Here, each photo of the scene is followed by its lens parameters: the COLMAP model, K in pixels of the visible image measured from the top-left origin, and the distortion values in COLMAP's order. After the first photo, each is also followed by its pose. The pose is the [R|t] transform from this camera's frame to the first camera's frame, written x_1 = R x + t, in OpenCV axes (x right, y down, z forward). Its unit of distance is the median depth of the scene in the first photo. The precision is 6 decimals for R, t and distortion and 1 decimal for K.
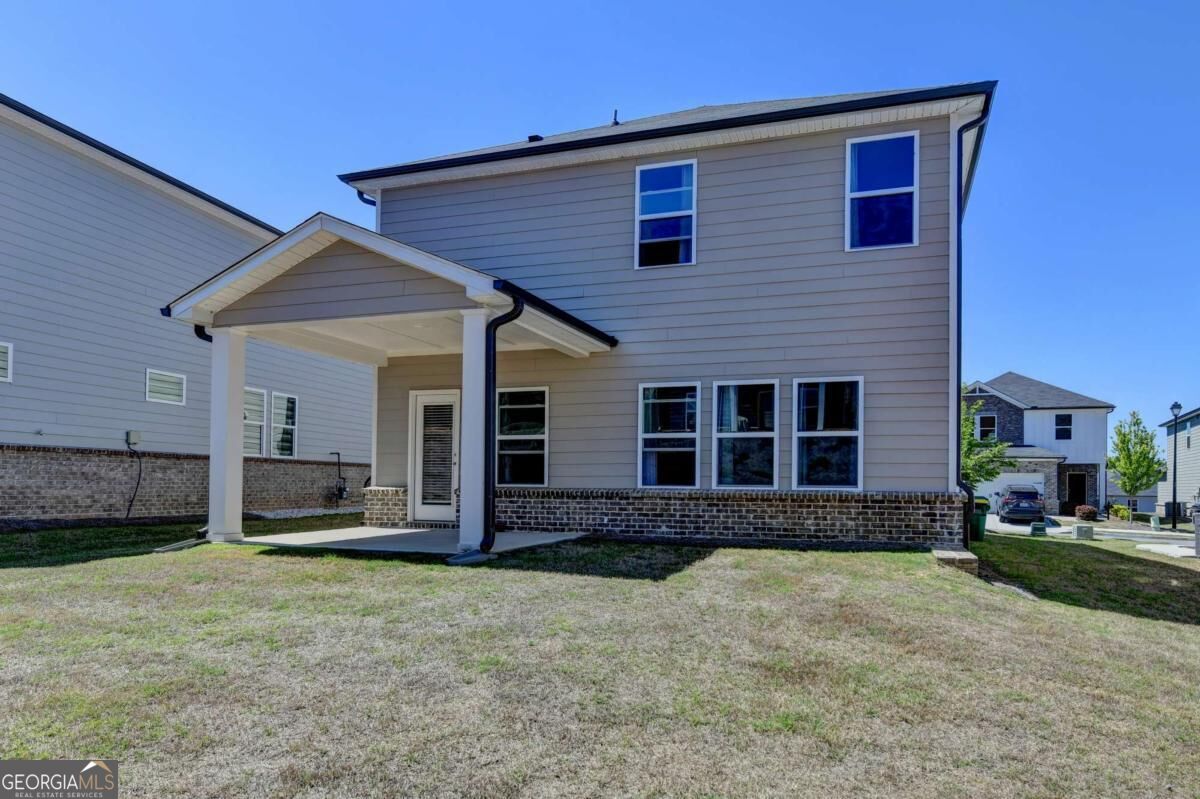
lens RADIAL K [[620.6, 0, 644.6], [0, 620.6, 466.2], [0, 0, 1]] dist [-0.002325, -0.000195]
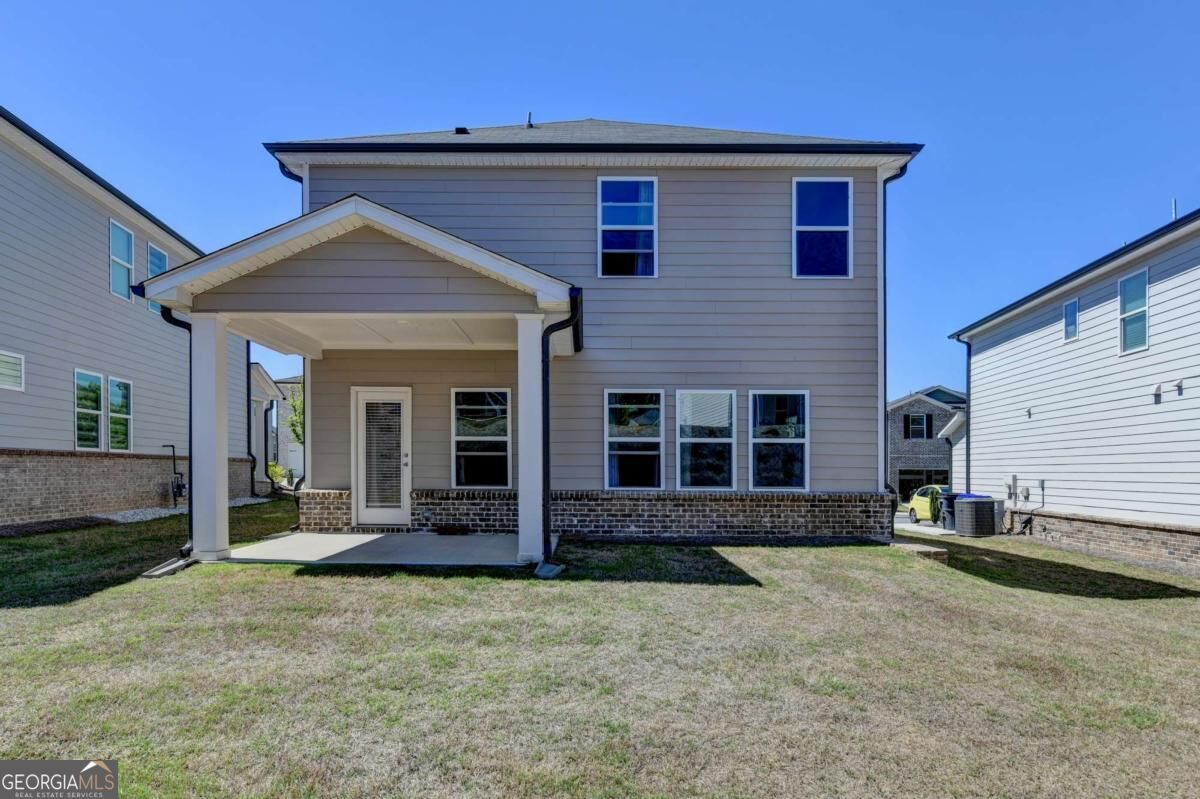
lens RADIAL K [[590.2, 0, 558.6], [0, 590.2, 471.5], [0, 0, 1]] dist [-0.000800, 0.000141]
pose [[0.967727, -0.002181, 0.251990, -0.338059], [-0.005518, 0.999539, 0.029840, -0.024599], [-0.251939, -0.030268, 0.967270, 0.063070]]
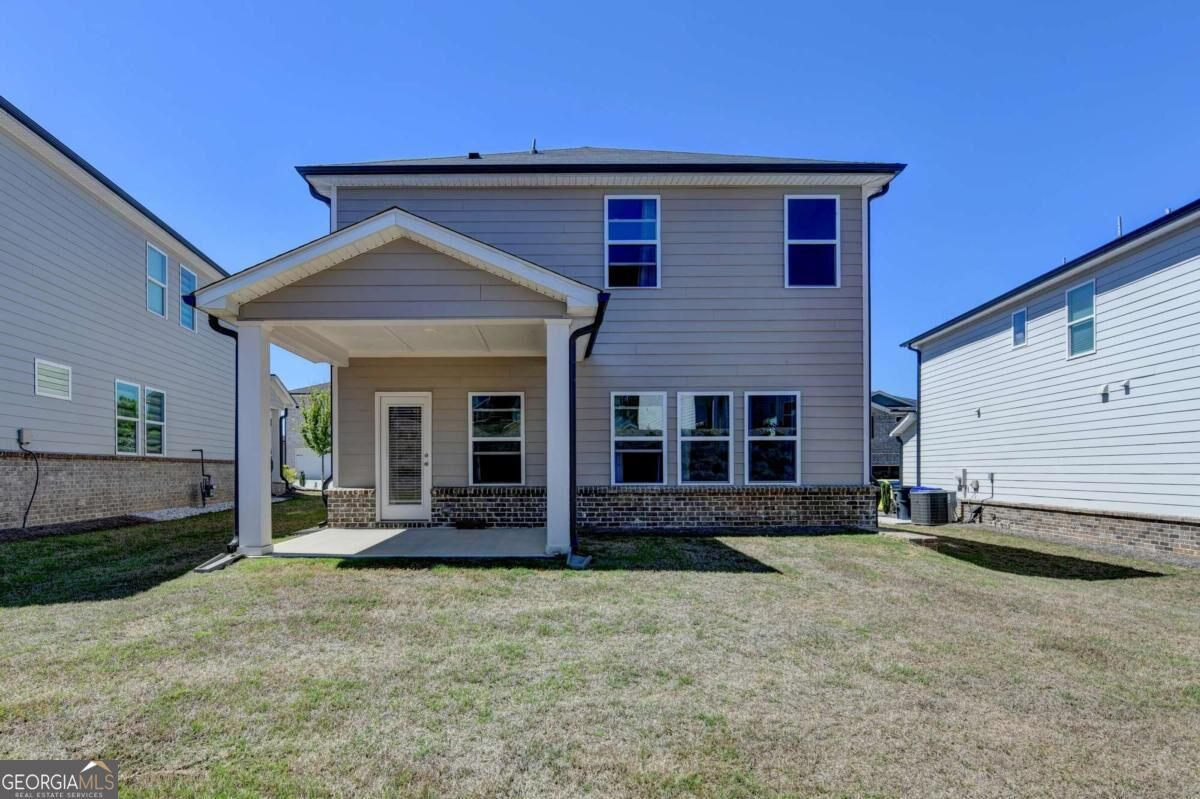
lens RADIAL K [[530.4, 0, 539.9], [0, 530.4, 467.0], [0, 0, 1]] dist [-0.008977, -0.000662]
pose [[0.966241, -0.010188, 0.257439, -0.384557], [0.004787, 0.999755, 0.021598, -0.019284], [-0.257596, -0.019636, 0.966053, 0.108817]]
